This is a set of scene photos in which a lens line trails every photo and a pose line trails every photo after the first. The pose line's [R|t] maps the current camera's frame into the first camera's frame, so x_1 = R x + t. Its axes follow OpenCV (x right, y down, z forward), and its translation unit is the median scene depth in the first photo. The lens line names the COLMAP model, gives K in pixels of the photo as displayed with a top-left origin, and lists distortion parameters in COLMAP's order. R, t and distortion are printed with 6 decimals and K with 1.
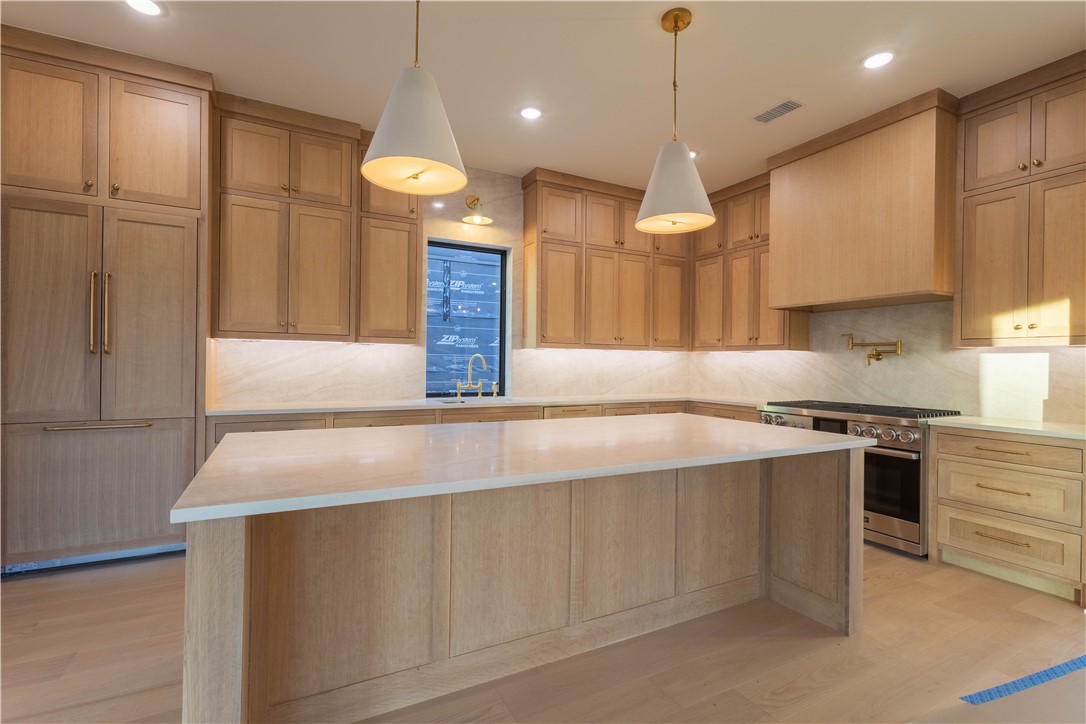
lens RADIAL K [[500.5, 0, 540.5], [0, 500.5, 362.5], [0, 0, 1]] dist [0.004106, 0.000341]
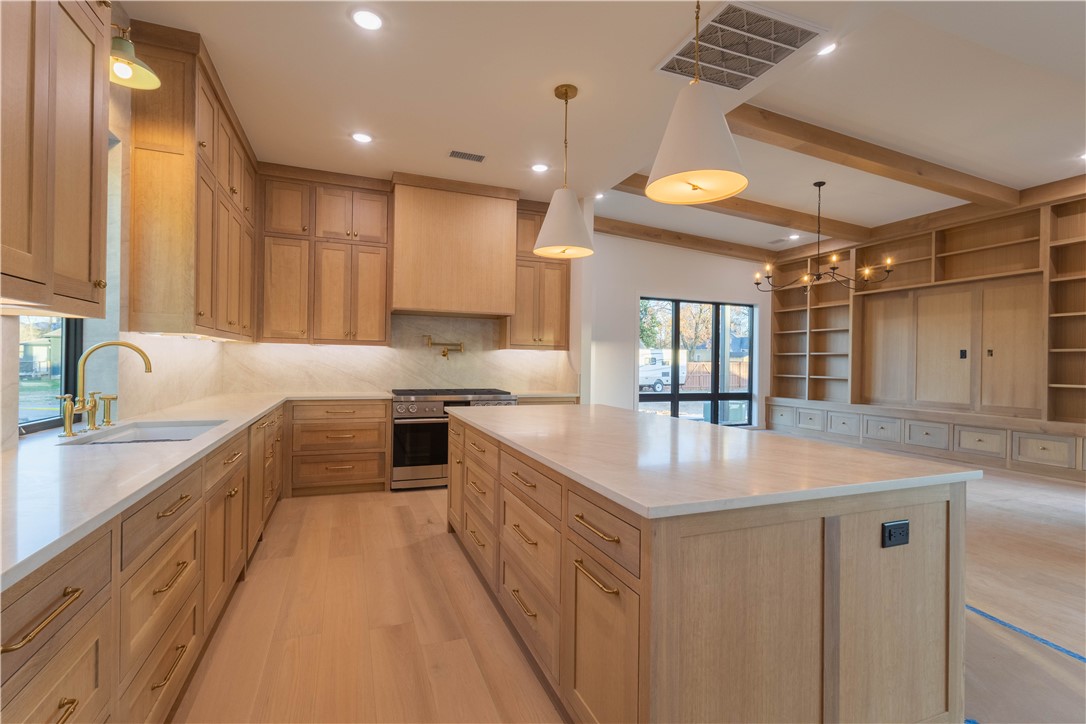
lens RADIAL K [[500.5, 0, 540.5], [0, 500.5, 362.5], [0, 0, 1]] dist [0.004106, 0.000341]
pose [[0.122427, -0.011367, 0.992412, -0.589899], [-0.015253, 0.999795, 0.013333, -0.008534], [-0.992360, -0.016770, 0.122229, 0.530266]]
